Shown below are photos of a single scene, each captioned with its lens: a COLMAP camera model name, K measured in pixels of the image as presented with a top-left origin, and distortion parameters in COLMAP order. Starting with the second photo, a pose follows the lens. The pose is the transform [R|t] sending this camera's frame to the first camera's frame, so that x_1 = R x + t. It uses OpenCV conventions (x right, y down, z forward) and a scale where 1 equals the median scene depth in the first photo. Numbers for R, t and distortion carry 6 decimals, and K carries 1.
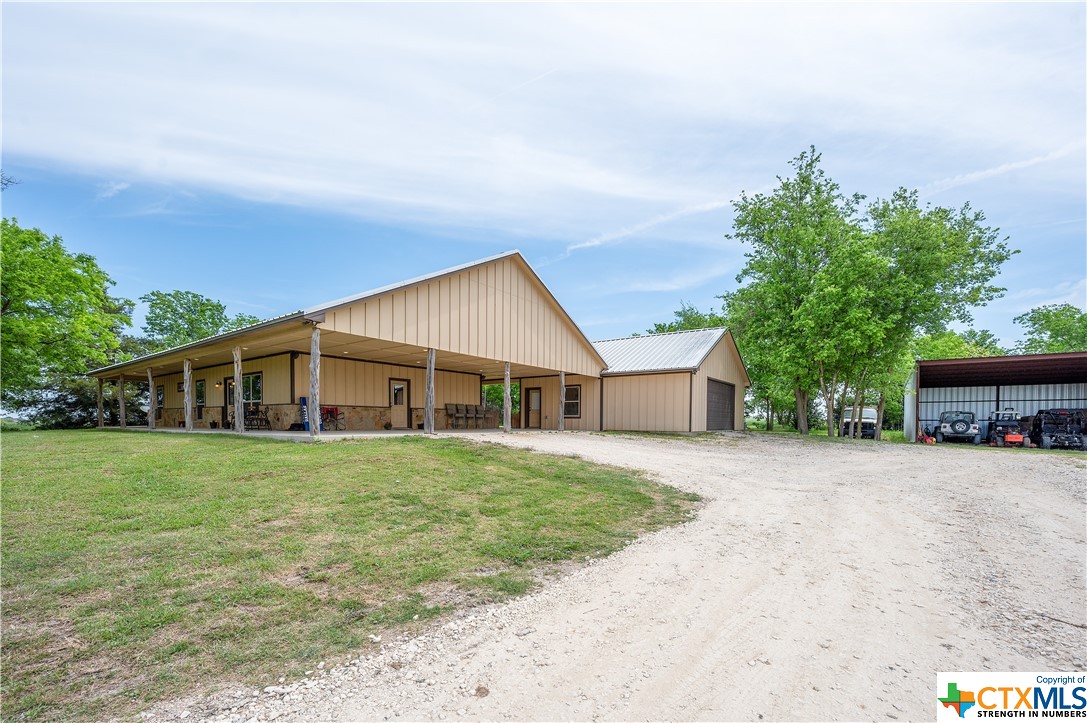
lens RADIAL K [[433.9, 0, 539.7], [0, 433.9, 417.7], [0, 0, 1]] dist [0.000840, -0.002096]
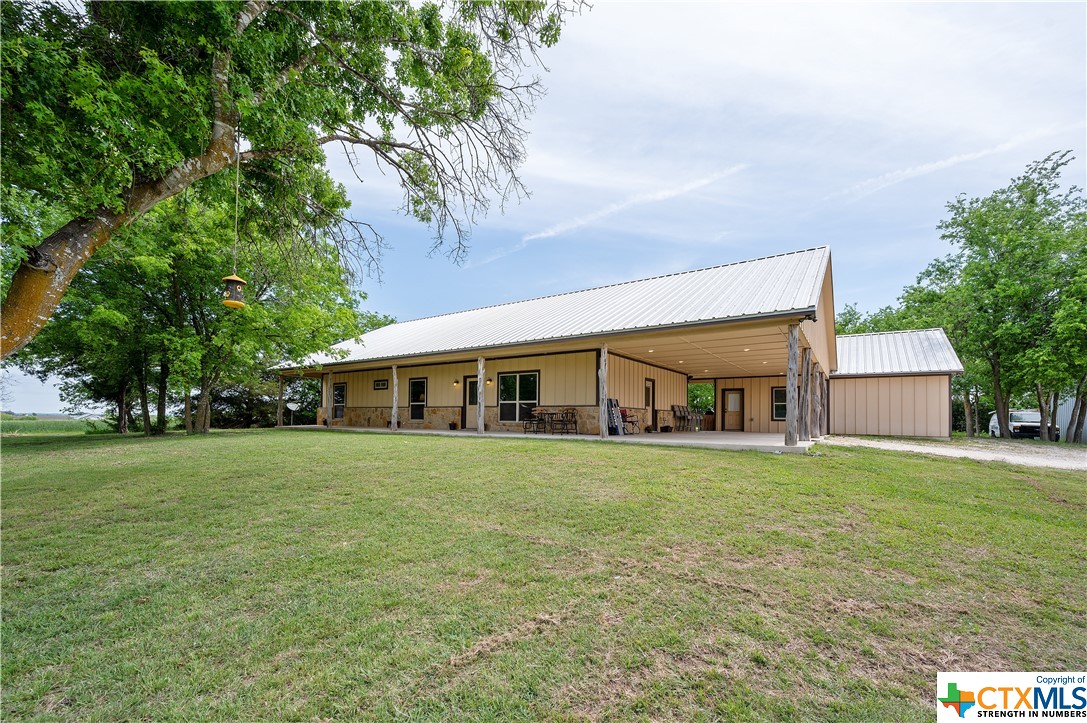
lens RADIAL K [[433.9, 0, 545.2], [0, 433.9, 401.9], [0, 0, 1]] dist [0.000840, -0.002096]
pose [[0.999594, 0.008544, 0.027191, -0.523102], [-0.007676, 0.999462, -0.031893, -0.006489], [-0.027448, 0.031671, 0.999121, 0.054251]]
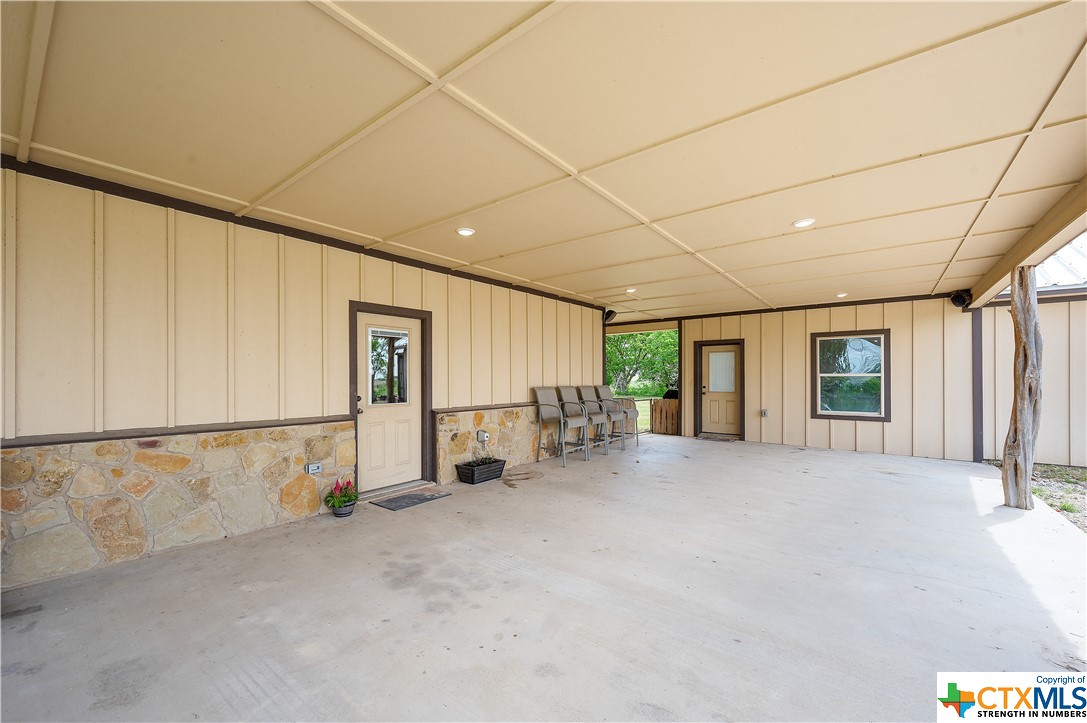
lens RADIAL K [[433.9, 0, 543.5], [0, 433.9, 370.6], [0, 0, 1]] dist [0.000840, -0.002096]
pose [[0.999816, -0.010049, -0.016338, -0.202686], [0.009828, 0.999860, -0.013534, -0.041053], [0.016472, 0.013371, 0.999775, 0.659823]]
